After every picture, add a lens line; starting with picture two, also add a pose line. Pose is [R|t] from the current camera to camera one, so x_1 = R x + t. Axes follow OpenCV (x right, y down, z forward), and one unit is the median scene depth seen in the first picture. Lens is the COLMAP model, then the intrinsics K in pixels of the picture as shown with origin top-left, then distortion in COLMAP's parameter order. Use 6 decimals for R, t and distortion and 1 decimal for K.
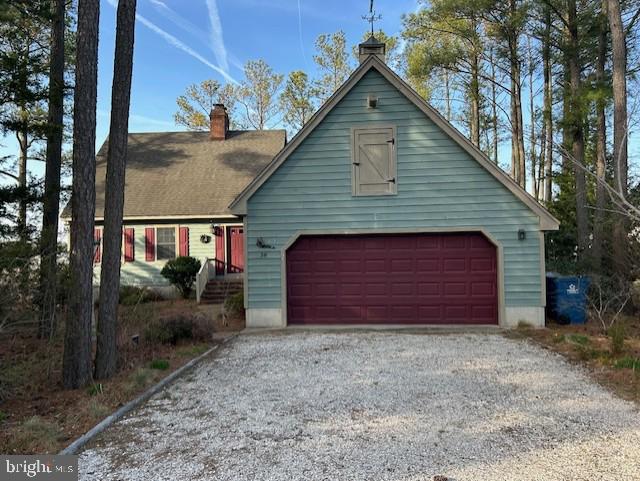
lens RADIAL K [[491.1, 0, 320.0], [0, 491.1, 240.5], [0, 0, 1]] dist [0.001690, -0.000849]
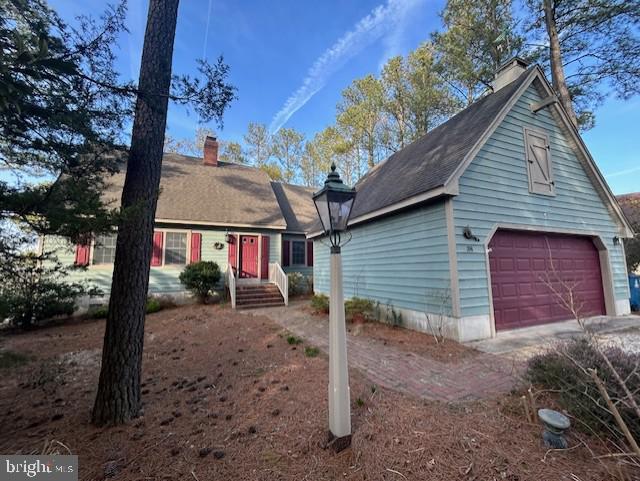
lens RADIAL K [[255.8, 0, 320.0], [0, 255.8, 240.5], [0, 0, 1]] dist [-0.000830, -0.000447]
pose [[0.886549, 0.060607, 0.458647, -0.293849], [-0.018917, 0.995302, -0.094956, 0.033944], [-0.462247, 0.075507, 0.883530, 0.412205]]
